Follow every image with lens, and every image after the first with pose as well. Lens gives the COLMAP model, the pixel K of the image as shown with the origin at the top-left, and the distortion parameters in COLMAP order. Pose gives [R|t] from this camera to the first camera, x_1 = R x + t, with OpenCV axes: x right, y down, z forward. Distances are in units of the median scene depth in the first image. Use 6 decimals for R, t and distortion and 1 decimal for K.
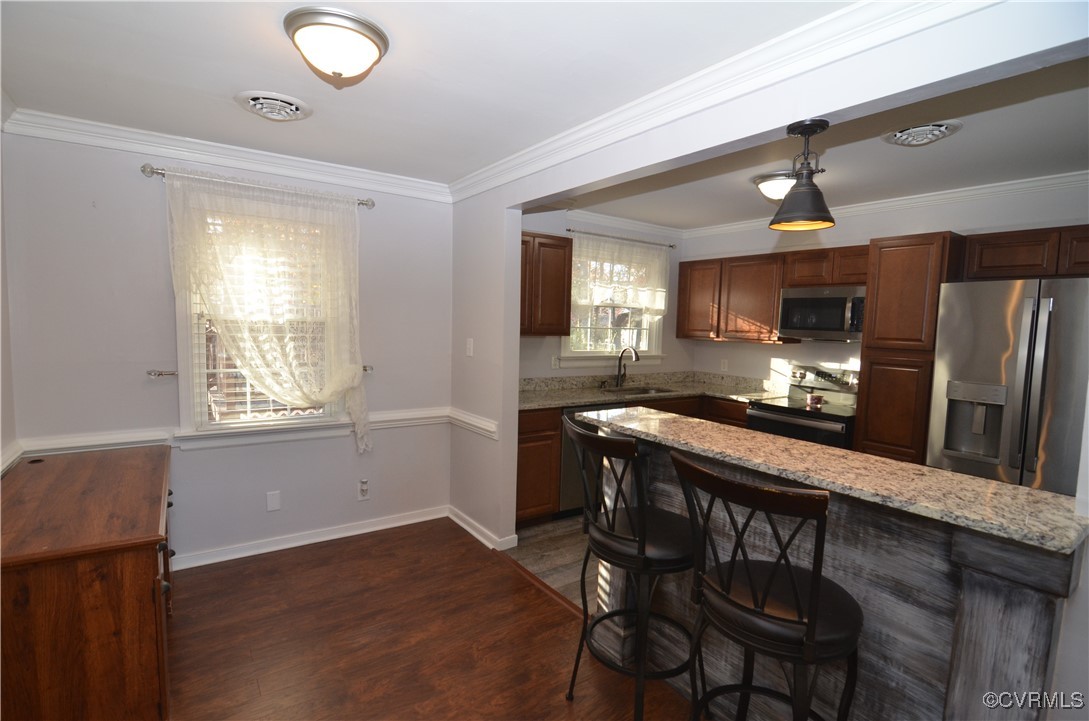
lens RADIAL K [[525.2, 0, 544.5], [0, 525.2, 360.5], [0, 0, 1]] dist [-0.002807, -0.008625]
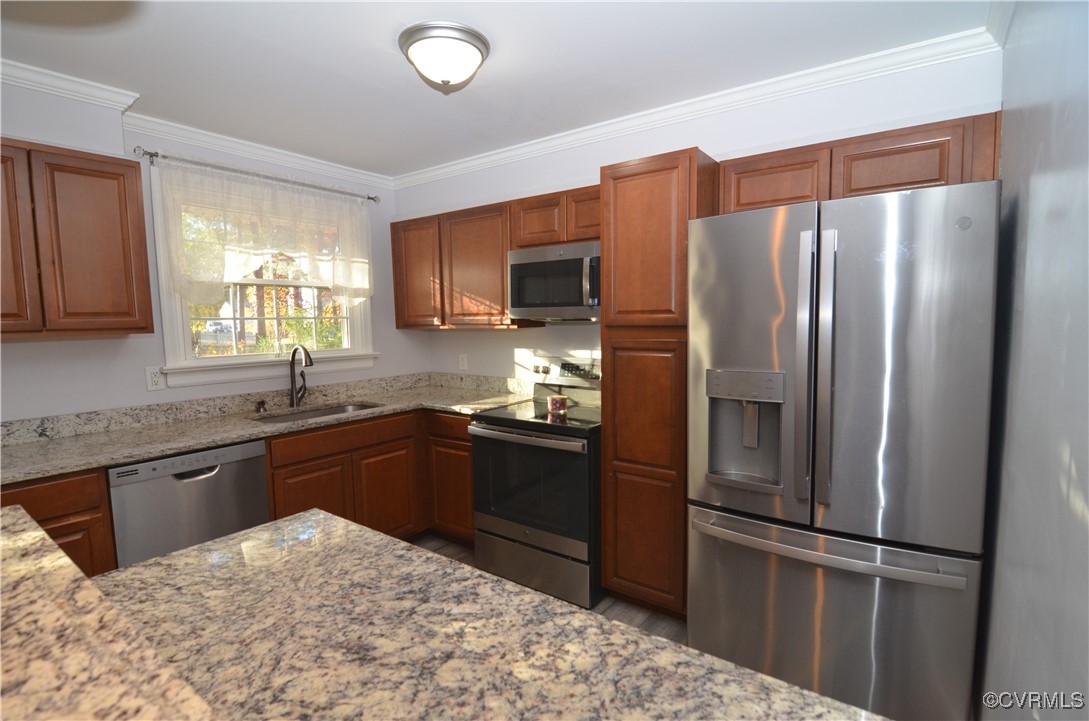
lens RADIAL K [[525.2, 0, 544.5], [0, 525.2, 360.5], [0, 0, 1]] dist [-0.002807, -0.008625]
pose [[0.942956, -0.070137, 0.325445, 0.244870], [0.067326, 0.997532, 0.019907, 0.000370], [-0.326038, 0.003140, 0.945351, 0.297014]]
